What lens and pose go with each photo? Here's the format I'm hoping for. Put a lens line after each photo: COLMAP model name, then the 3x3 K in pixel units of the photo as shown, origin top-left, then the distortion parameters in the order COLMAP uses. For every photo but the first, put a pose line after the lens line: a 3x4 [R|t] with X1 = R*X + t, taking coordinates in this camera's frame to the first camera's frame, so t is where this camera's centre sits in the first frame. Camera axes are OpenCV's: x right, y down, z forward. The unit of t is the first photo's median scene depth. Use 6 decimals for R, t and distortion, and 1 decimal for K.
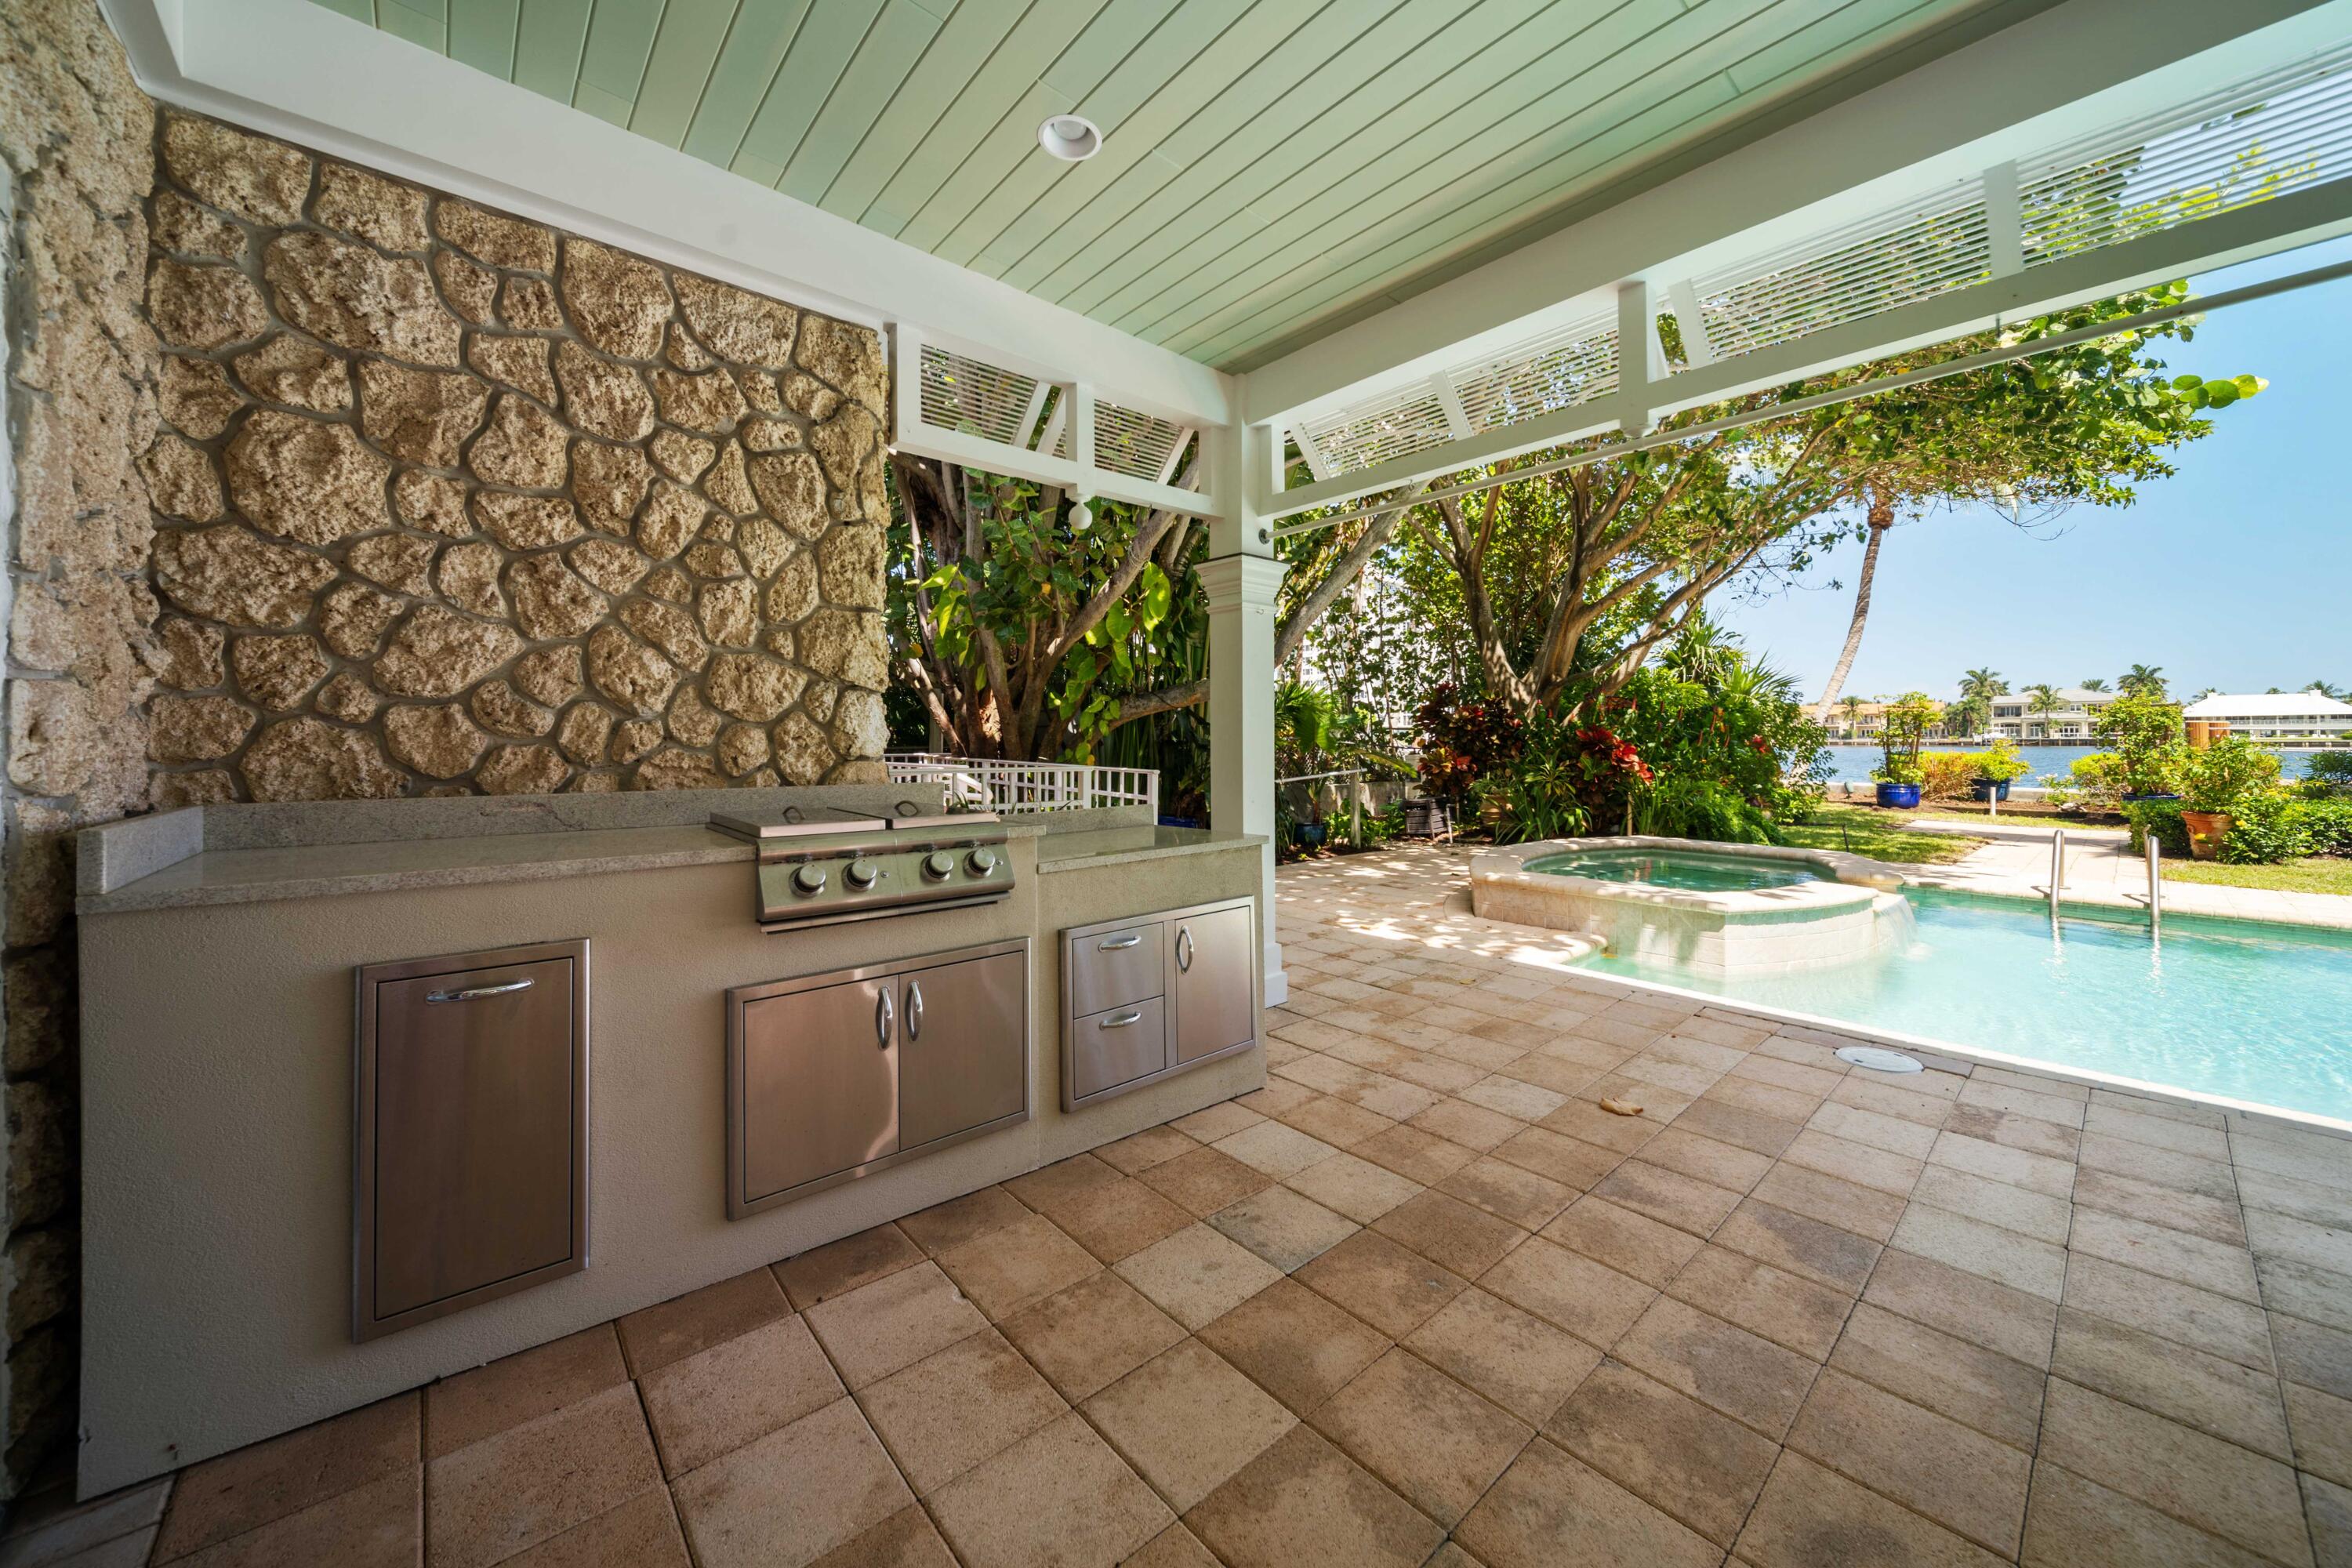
lens RADIAL K [[846.1, 0, 1157.0], [0, 846.1, 739.4], [0, 0, 1]] dist [-0.001973, -0.000190]
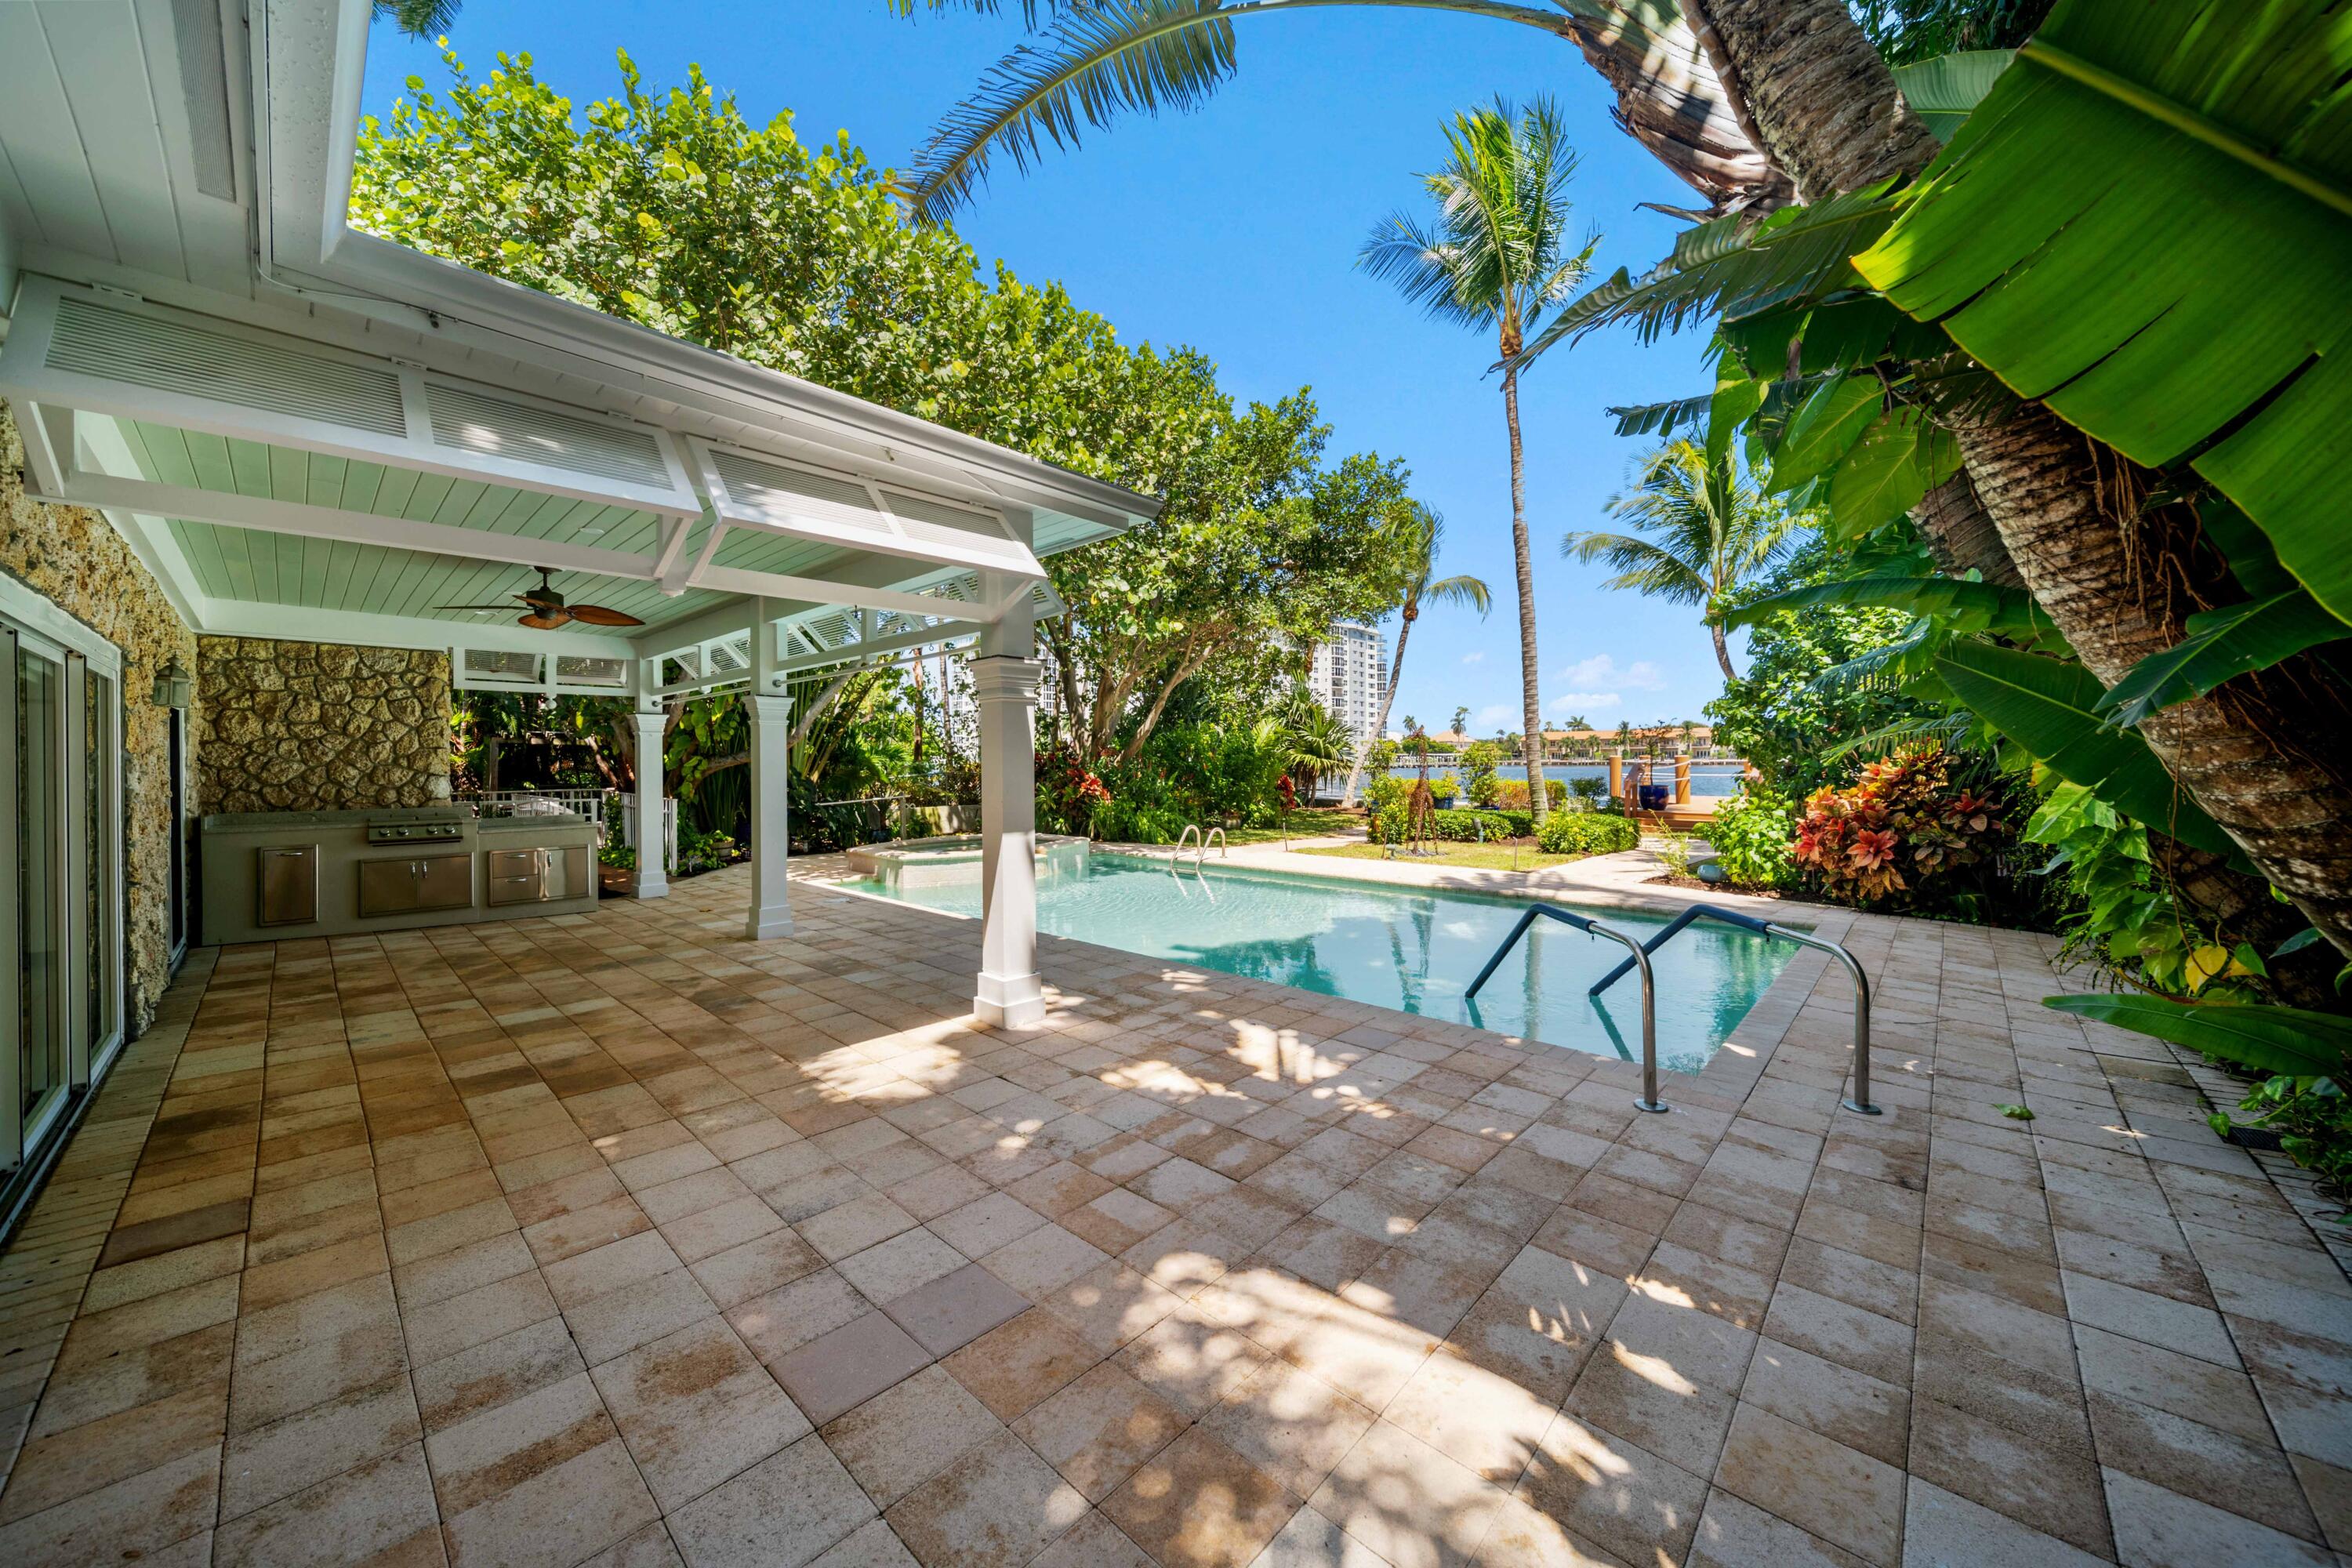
lens RADIAL K [[846.1, 0, 1174.0], [0, 846.1, 764.1], [0, 0, 1]] dist [-0.001973, -0.000190]
pose [[0.994676, -0.005410, 0.102911, 2.319689], [0.005041, 0.999980, 0.003838, -0.117139], [-0.102929, -0.003299, 0.994683, -2.674524]]
